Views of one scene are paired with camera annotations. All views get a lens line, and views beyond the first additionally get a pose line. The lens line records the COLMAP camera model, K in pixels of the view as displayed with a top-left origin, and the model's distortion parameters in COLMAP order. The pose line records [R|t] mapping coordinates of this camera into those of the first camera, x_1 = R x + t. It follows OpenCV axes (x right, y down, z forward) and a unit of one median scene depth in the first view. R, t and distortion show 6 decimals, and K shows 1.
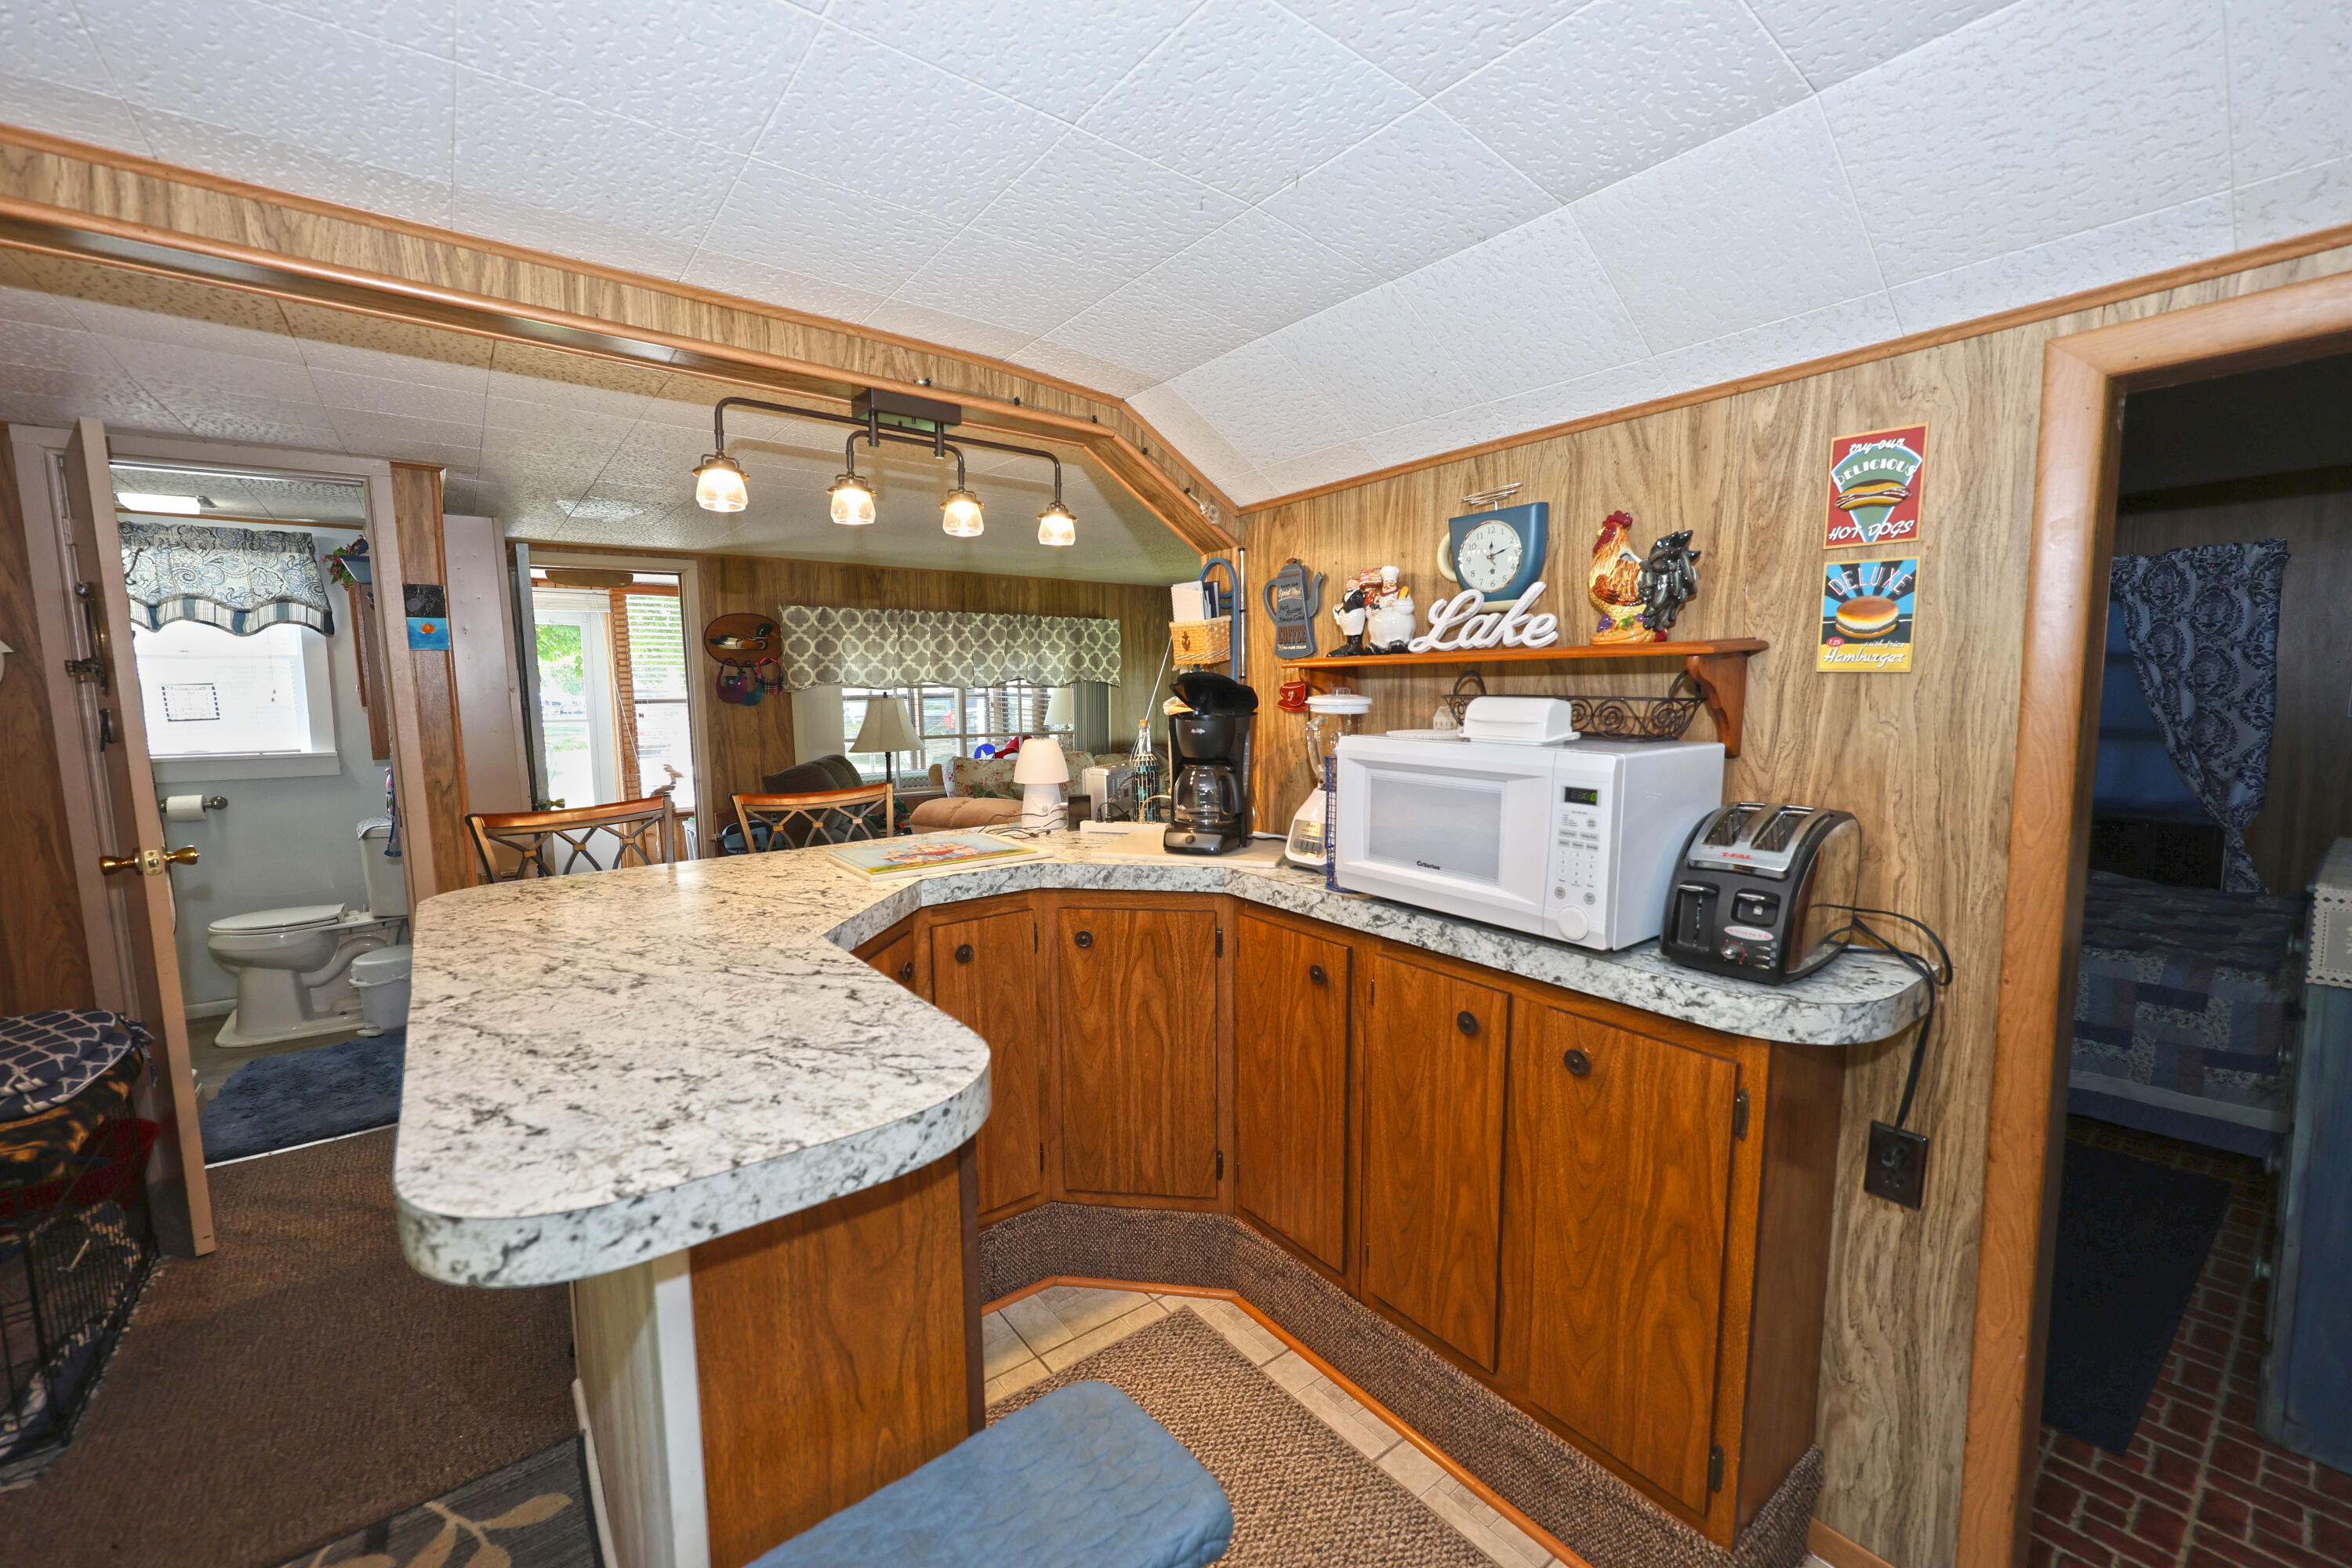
lens RADIAL K [[942.1, 0, 1172.0], [0, 942.1, 786.8], [0, 0, 1]] dist [0.000056, 0.000083]
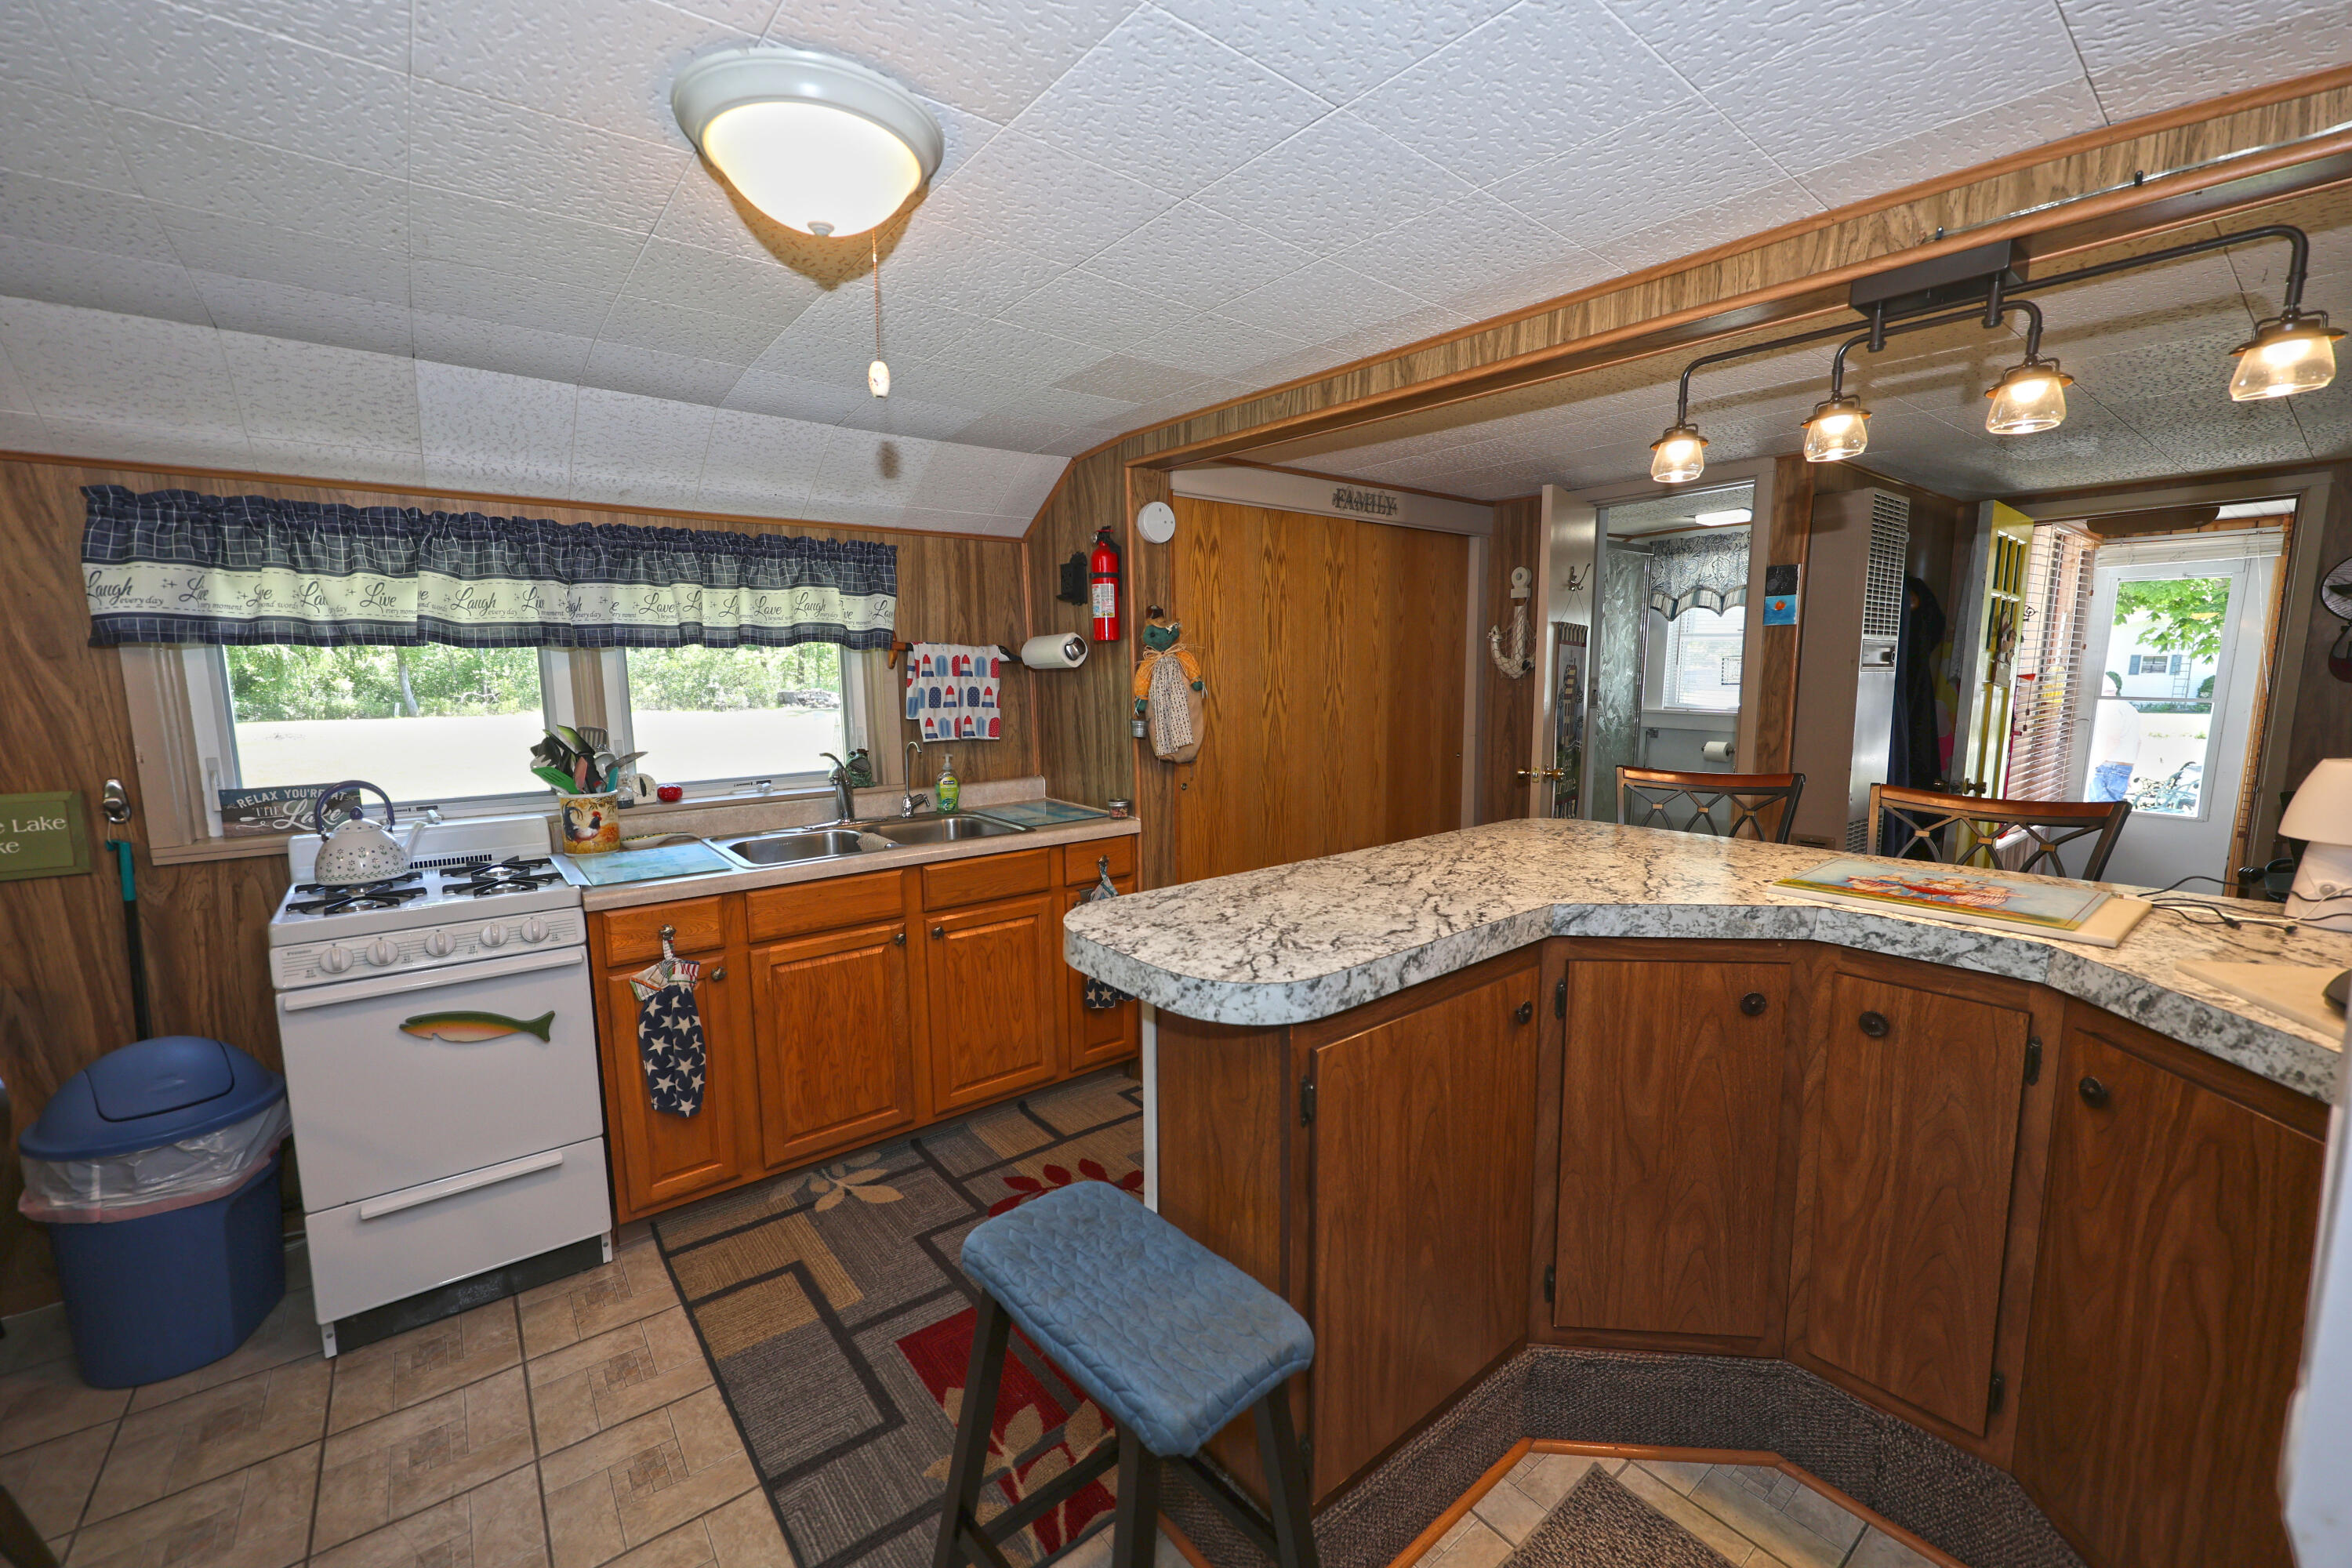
lens RADIAL K [[942.1, 0, 1173.3], [0, 942.1, 794.1], [0, 0, 1]] dist [0.000056, 0.000083]
pose [[0.019578, 0.142799, -0.989558, 0.649660], [-0.103158, 0.984754, 0.140065, -0.064357], [0.994472, 0.099339, 0.034011, 0.568241]]
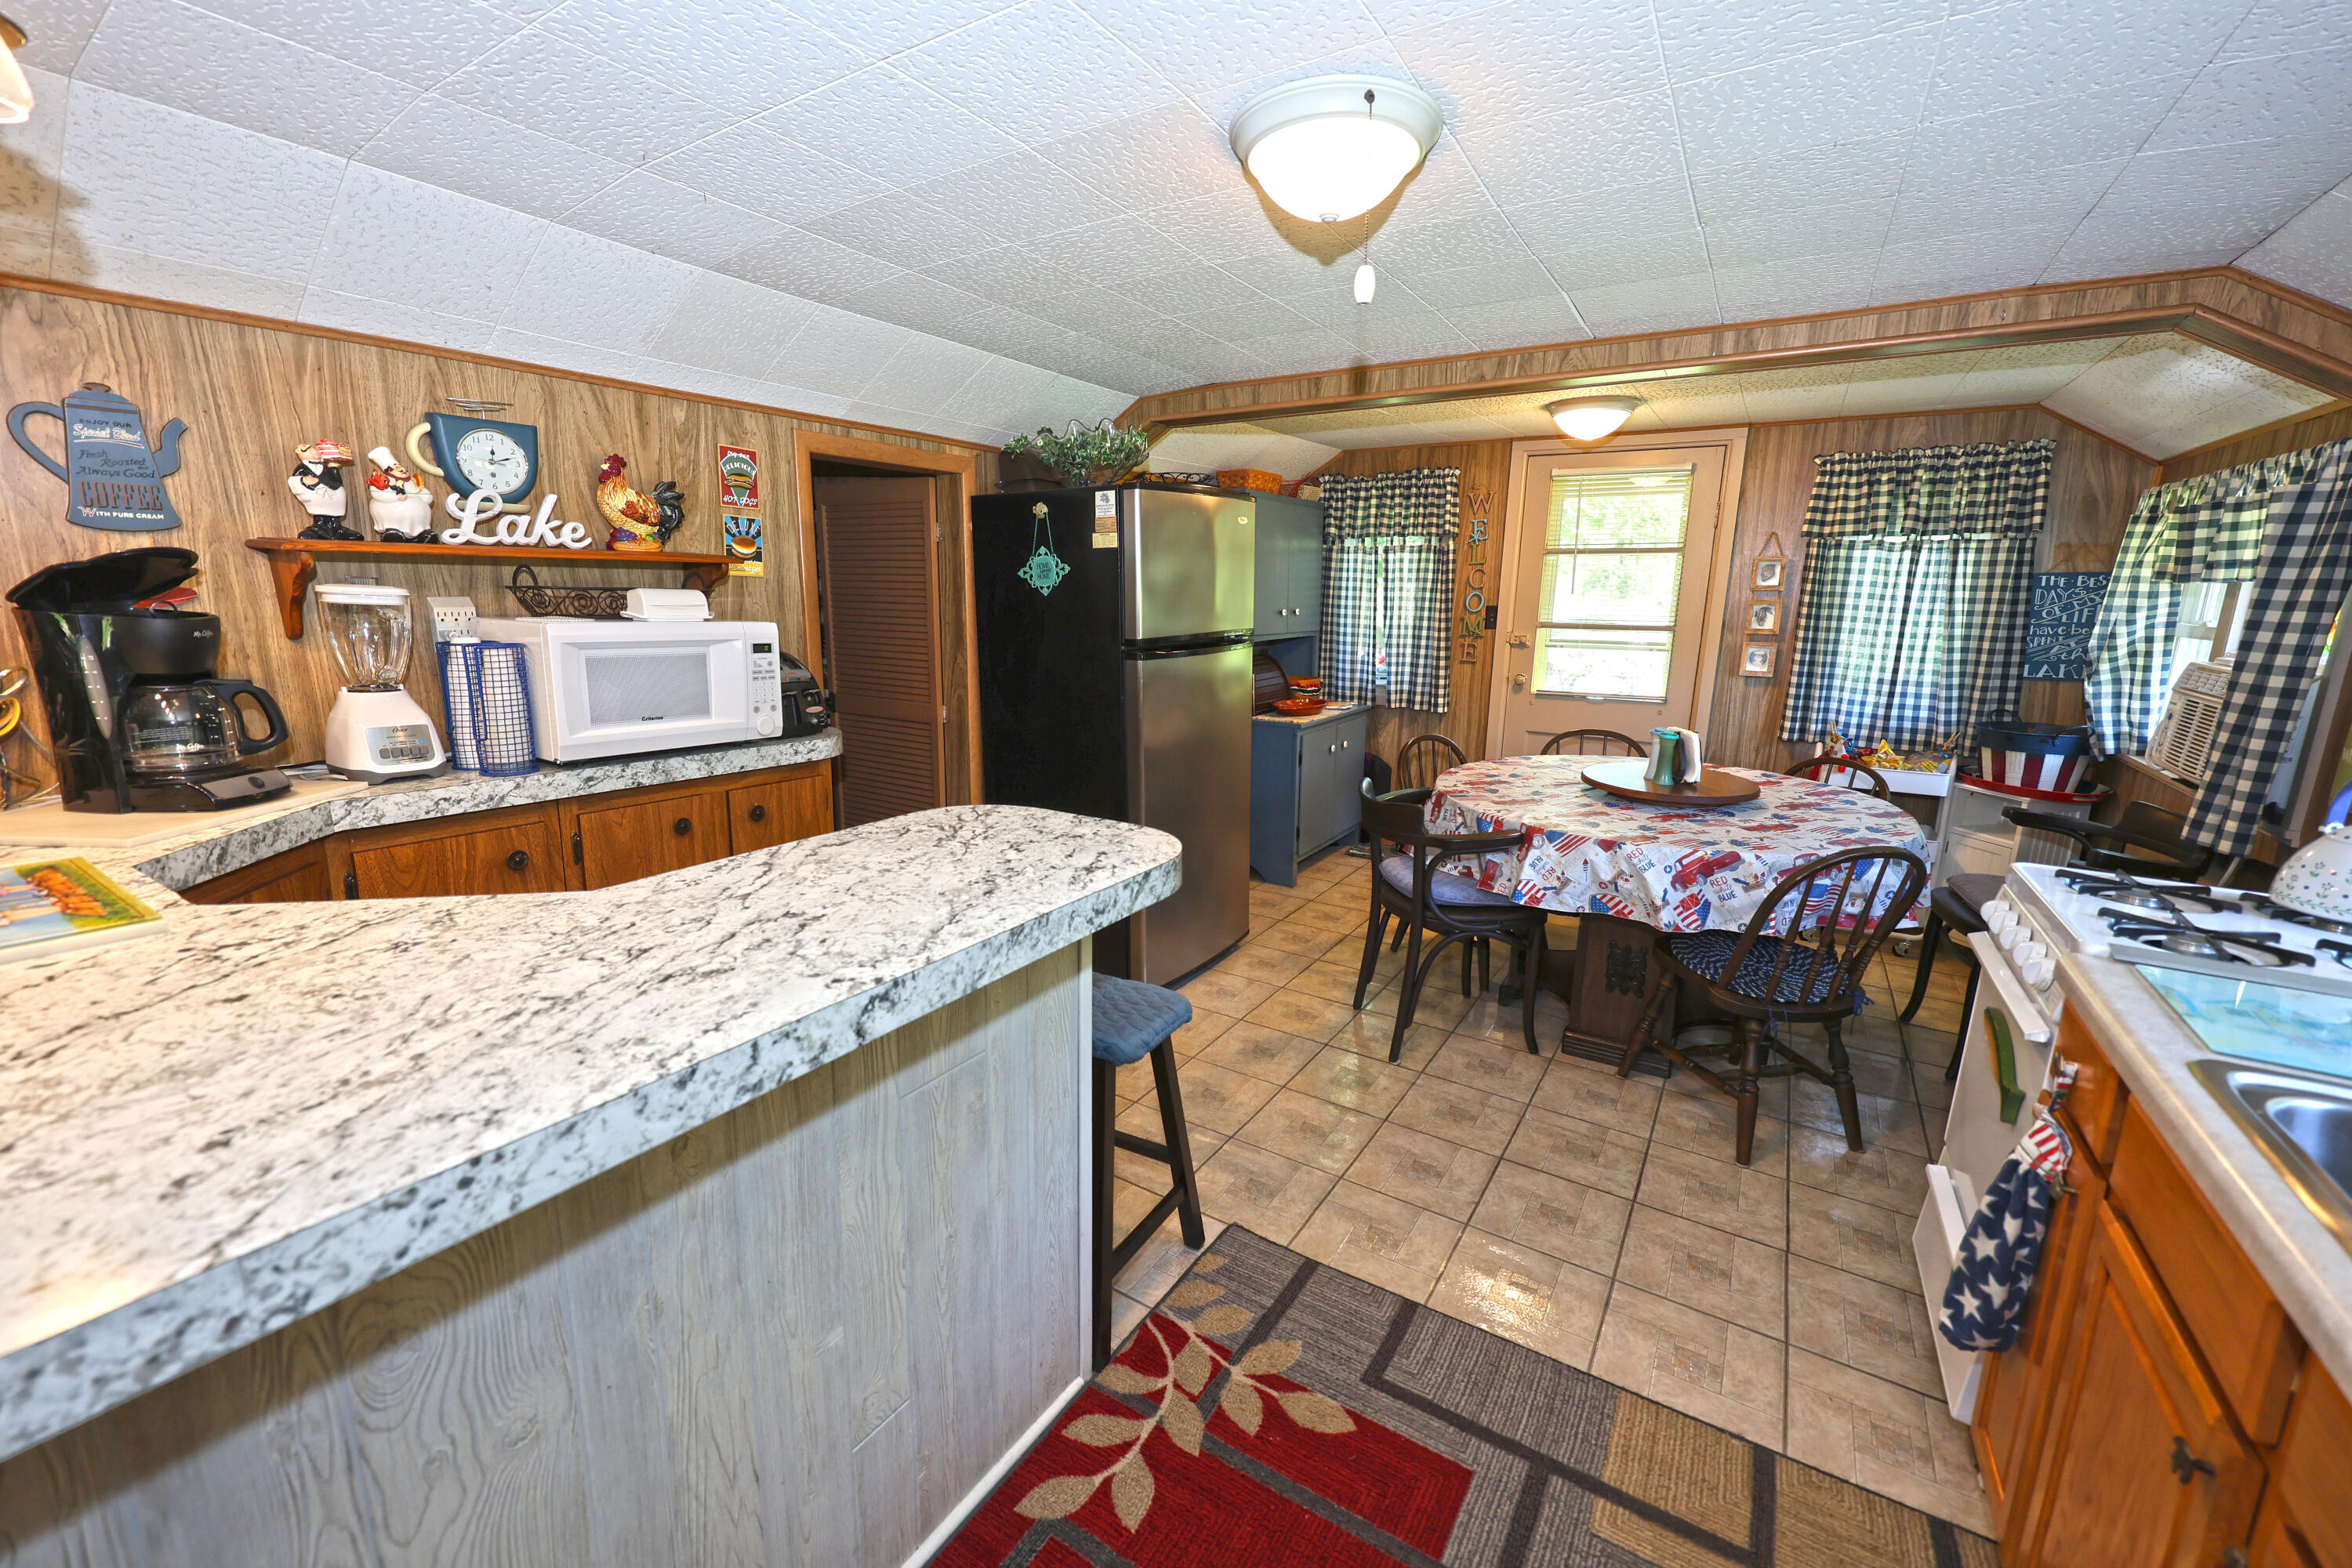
lens RADIAL K [[942.1, 0, 1174.7], [0, 942.1, 778.1], [0, 0, 1]] dist [0.000056, 0.000083]
pose [[-0.348718, -0.178164, 0.920138, -1.306980], [0.087151, 0.971347, 0.221108, -0.067542], [-0.933167, 0.157295, -0.323199, 0.824119]]
